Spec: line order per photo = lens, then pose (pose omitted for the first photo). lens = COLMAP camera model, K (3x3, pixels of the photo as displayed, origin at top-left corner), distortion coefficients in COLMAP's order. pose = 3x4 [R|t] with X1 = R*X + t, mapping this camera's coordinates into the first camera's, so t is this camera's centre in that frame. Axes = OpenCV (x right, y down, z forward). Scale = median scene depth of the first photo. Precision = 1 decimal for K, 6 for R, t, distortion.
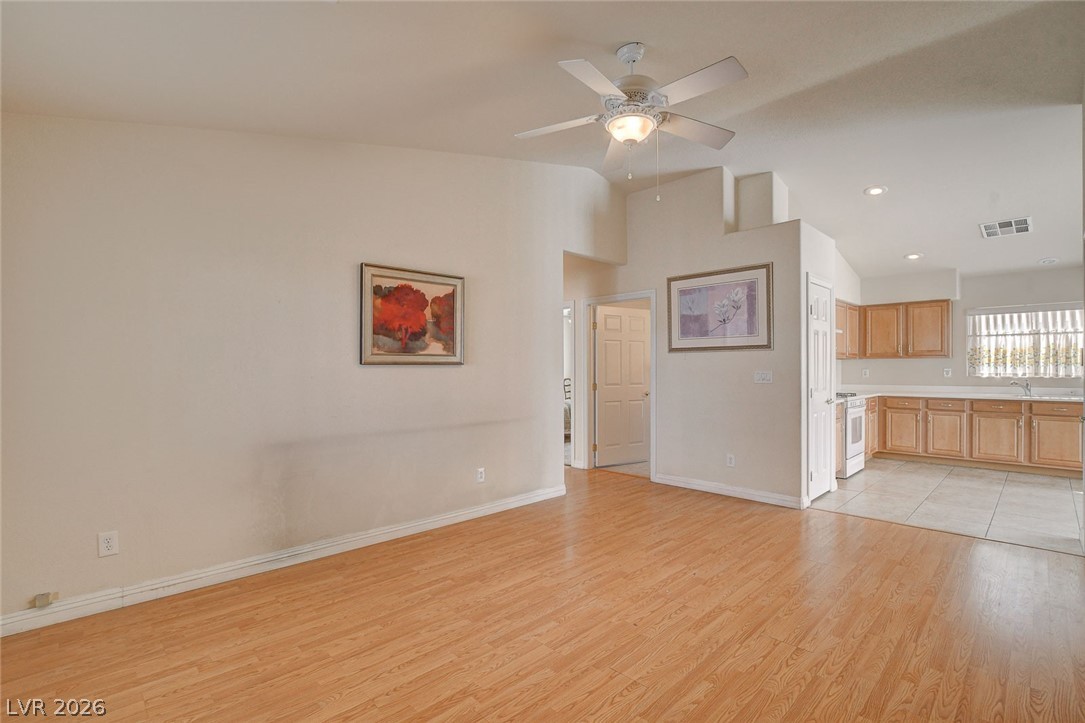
lens RADIAL K [[497.0, 0, 543.8], [0, 497.0, 370.2], [0, 0, 1]] dist [-0.033705, 0.003666]
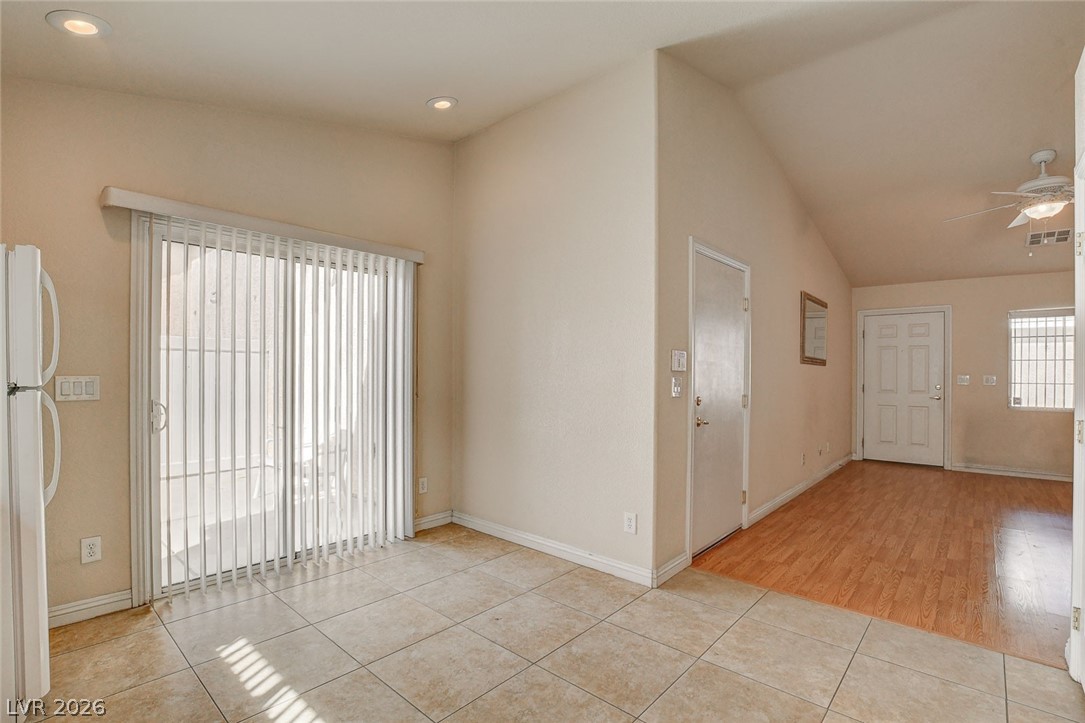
lens RADIAL K [[507.5, 0, 538.7], [0, 507.5, 370.4], [0, 0, 1]] dist [-0.026499, 0.001020]
pose [[-0.997594, -0.000560, -0.069320, 0.969324], [-0.001048, 0.999975, 0.007005, -0.010902], [0.069314, 0.007061, -0.997570, 1.286617]]
